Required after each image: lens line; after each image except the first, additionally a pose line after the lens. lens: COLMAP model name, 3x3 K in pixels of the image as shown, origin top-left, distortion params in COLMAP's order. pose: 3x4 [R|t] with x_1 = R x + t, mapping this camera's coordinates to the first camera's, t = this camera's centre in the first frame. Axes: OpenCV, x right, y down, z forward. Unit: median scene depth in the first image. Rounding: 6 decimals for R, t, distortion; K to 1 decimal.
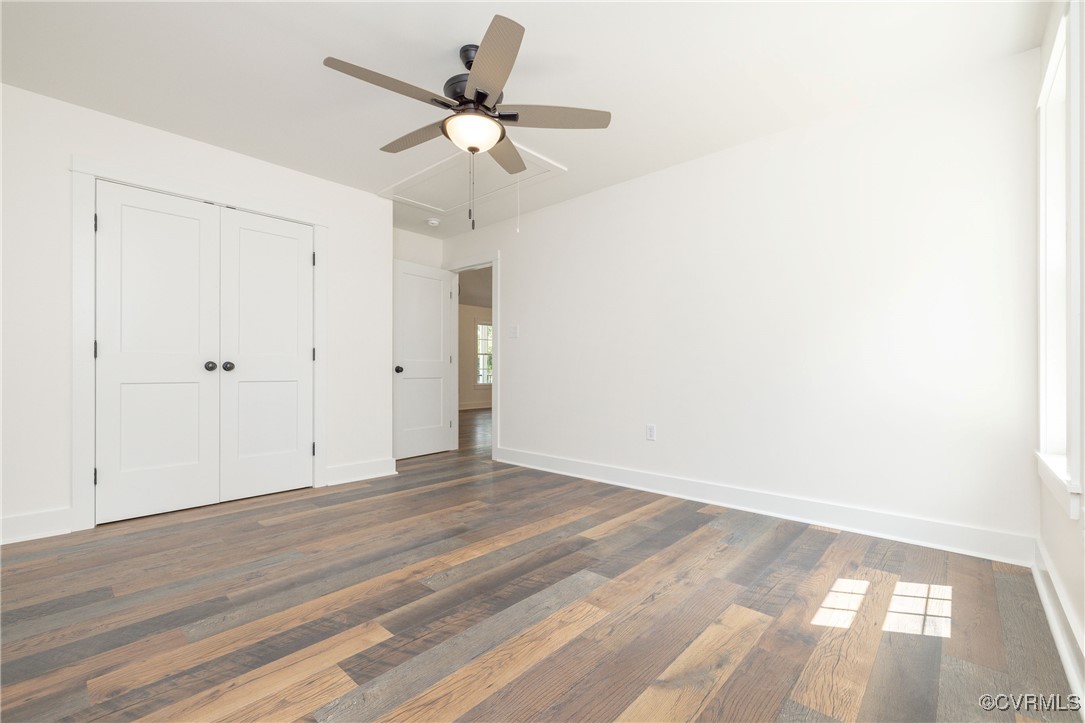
lens RADIAL K [[460.1, 0, 538.4], [0, 460.1, 371.3], [0, 0, 1]] dist [-0.000911, -0.000168]
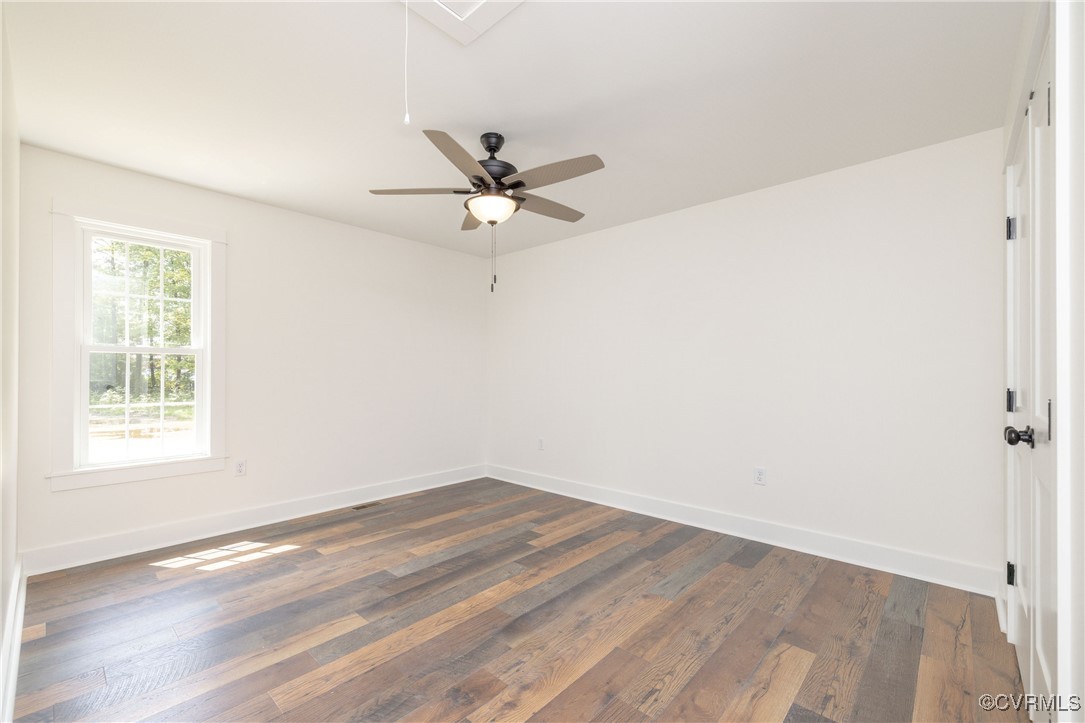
lens RADIAL K [[460.1, 0, 538.4], [0, 460.1, 371.3], [0, 0, 1]] dist [-0.000911, -0.000168]
pose [[-0.999892, -0.005606, -0.013611, -0.259645], [-0.005570, 0.999981, -0.002673, -0.119819], [0.013626, -0.002596, -0.999904, 2.305065]]
